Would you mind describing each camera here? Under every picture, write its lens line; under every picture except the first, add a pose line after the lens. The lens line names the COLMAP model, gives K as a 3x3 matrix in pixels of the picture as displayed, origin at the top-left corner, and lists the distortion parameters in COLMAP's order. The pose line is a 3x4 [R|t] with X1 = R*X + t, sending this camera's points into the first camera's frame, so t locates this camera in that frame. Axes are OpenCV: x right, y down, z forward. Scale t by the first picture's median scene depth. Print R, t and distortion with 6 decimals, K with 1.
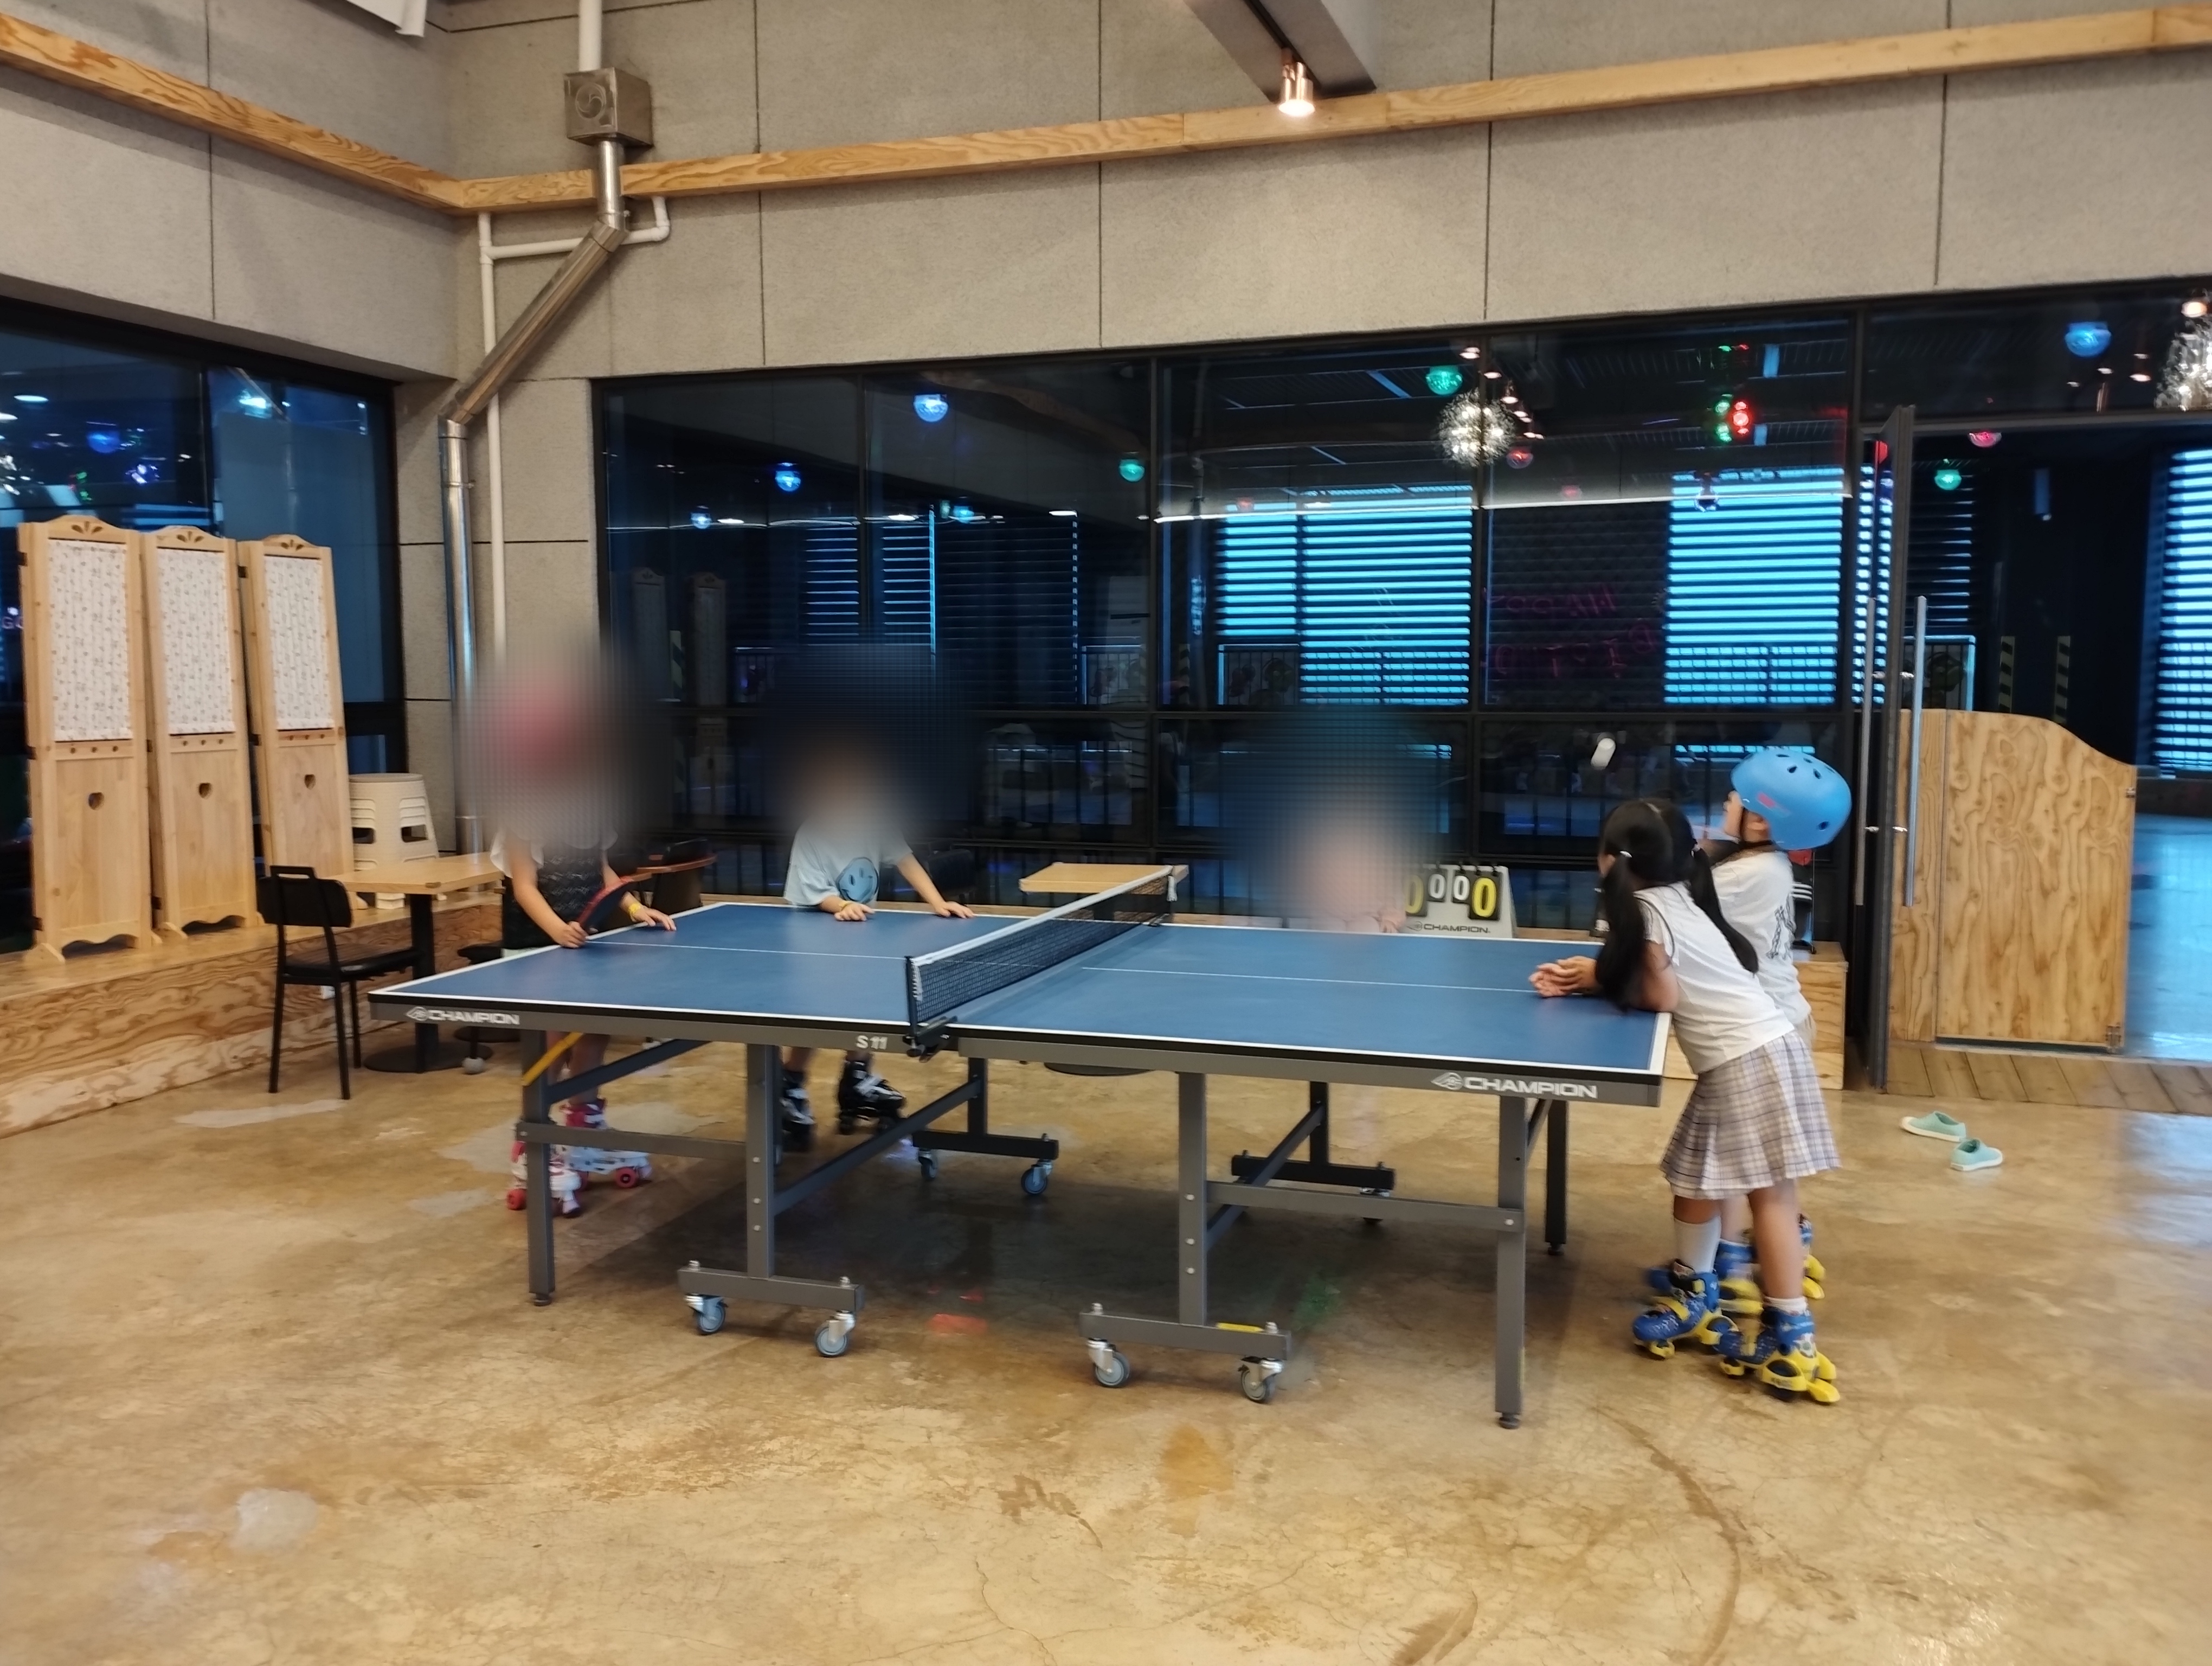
lens RADIAL K [[1819.5, 0, 1102.7], [0, 1819.5, 833.3], [0, 0, 1]] dist [0.019934, -0.001021]
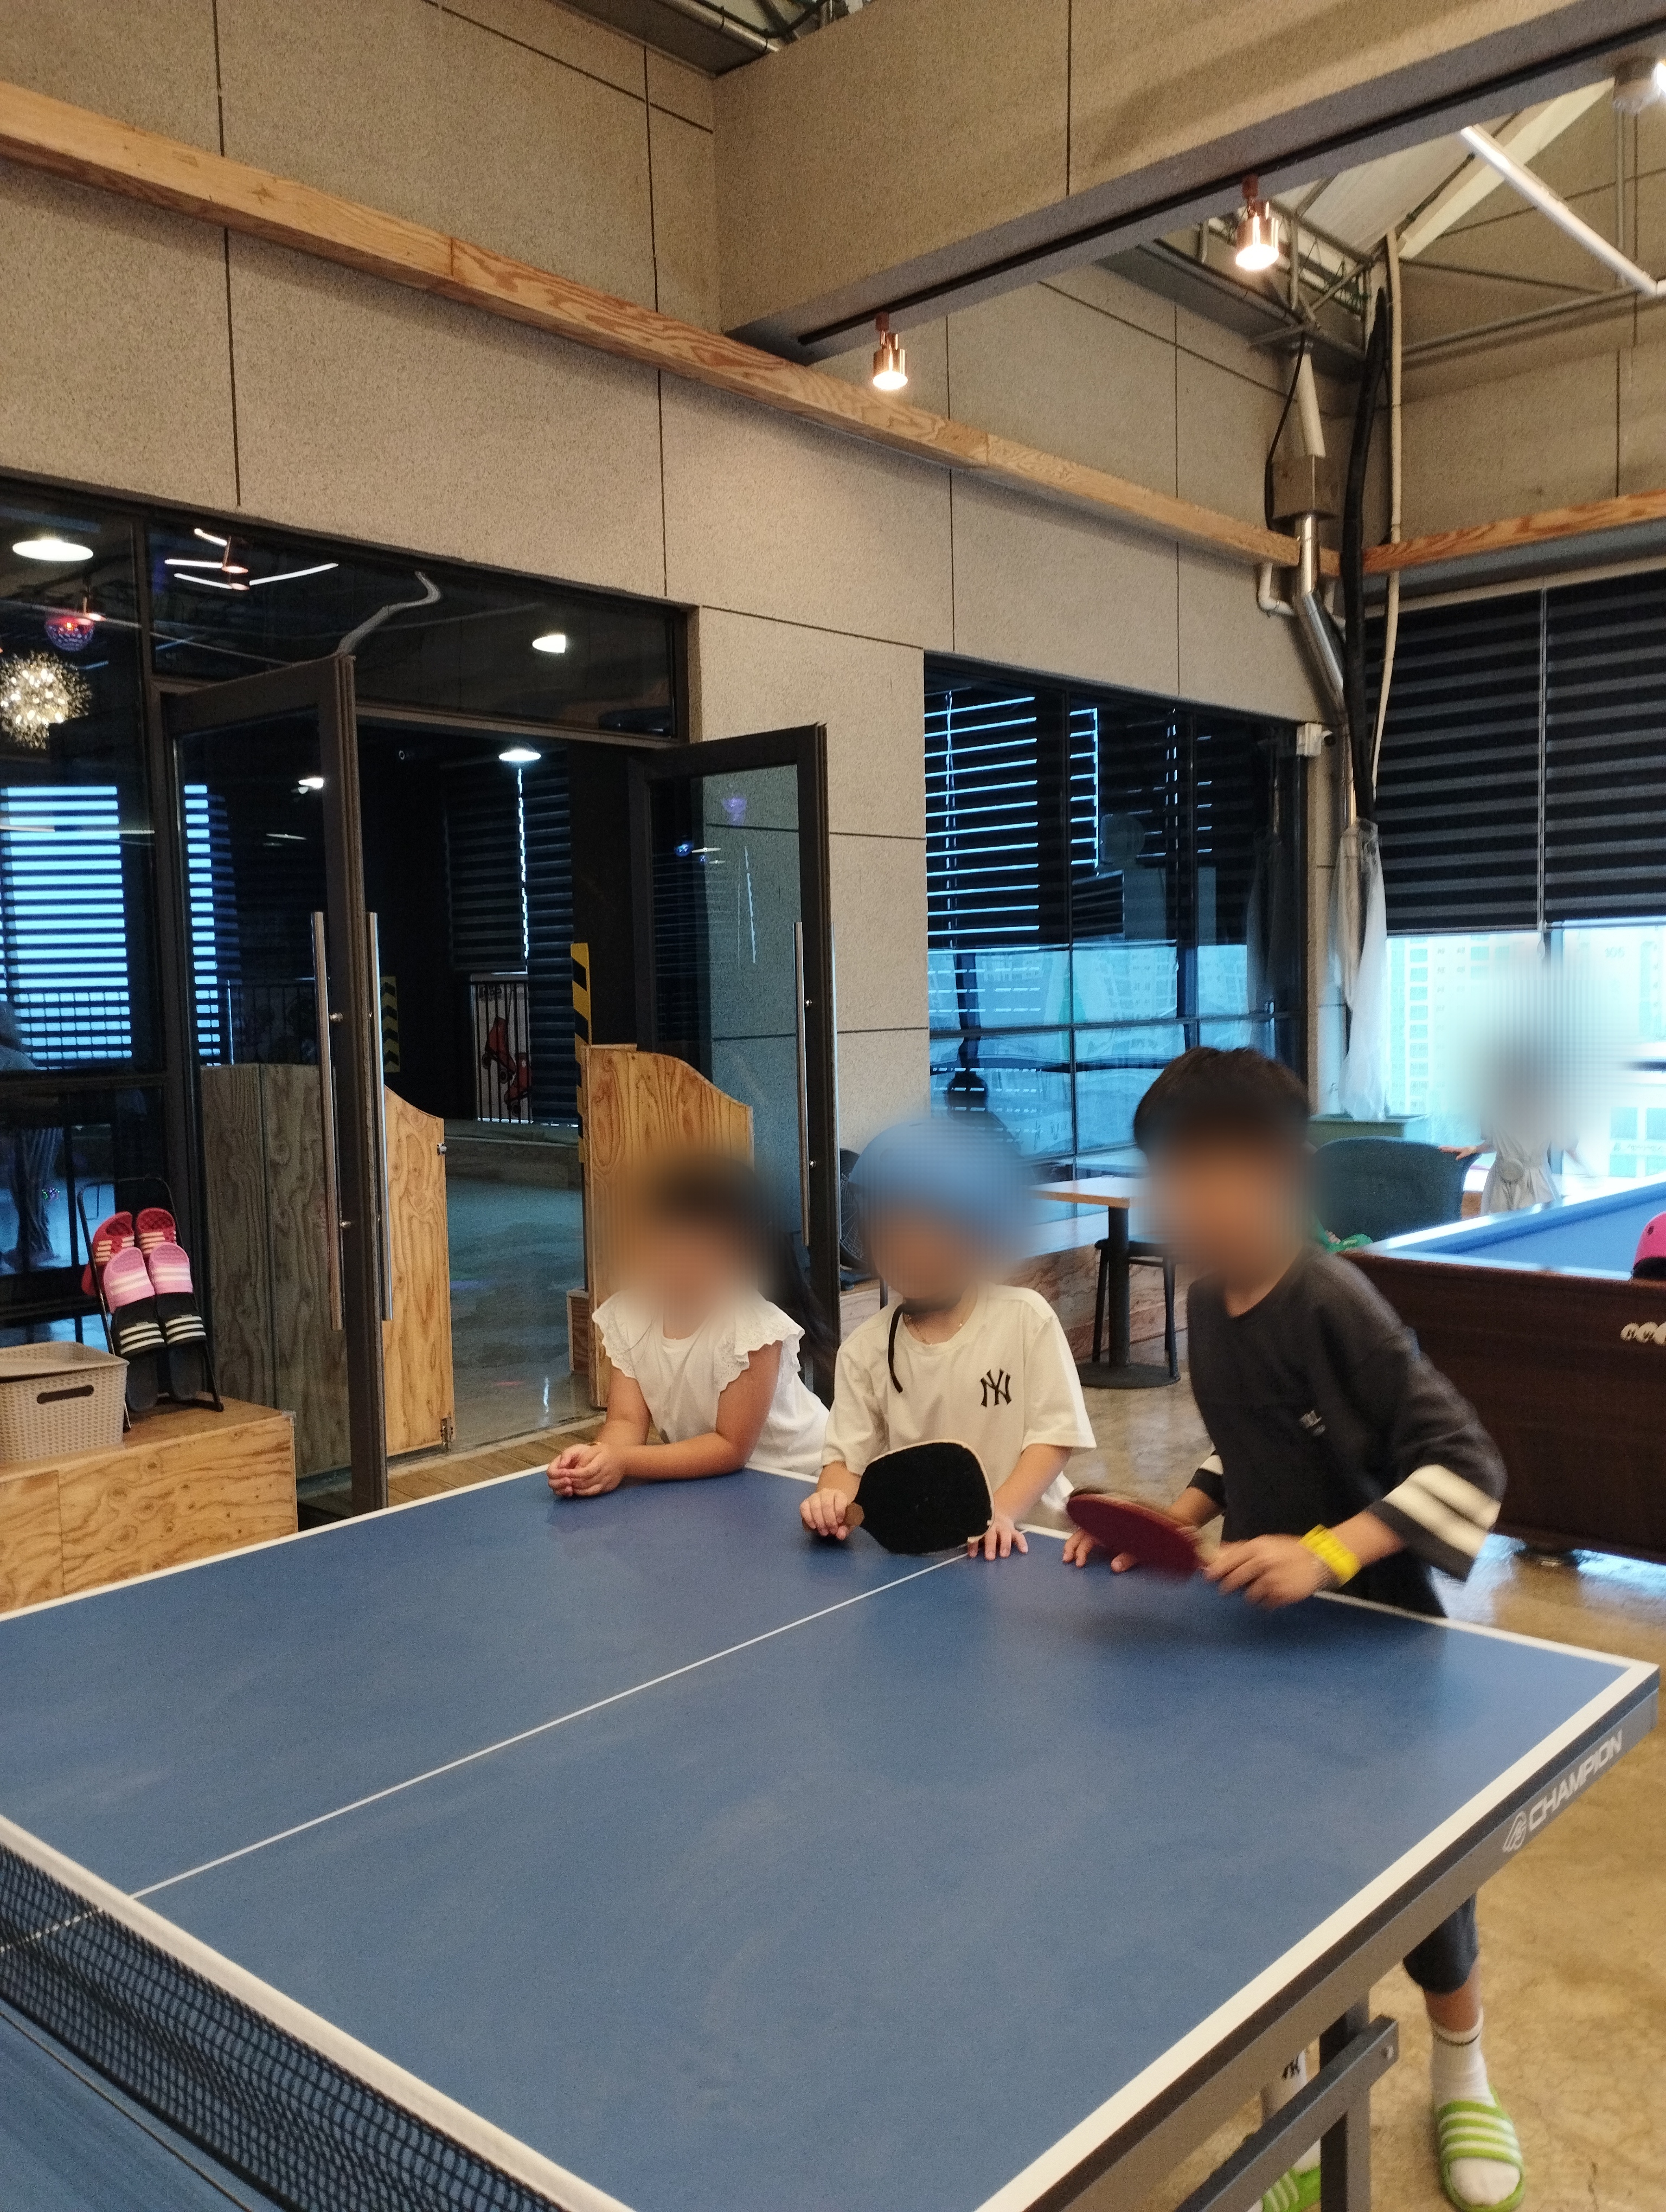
lens RADIAL K [[1819.5, 0, 831.8], [0, 1819.5, 1117.3], [0, 0, 1]] dist [0.019934, -0.001021]
pose [[0.403422, -0.069919, 0.912339, -0.147527], [0.108821, 0.993666, 0.028033, -0.039844], [-0.908520, 0.087972, 0.408476, 0.465638]]
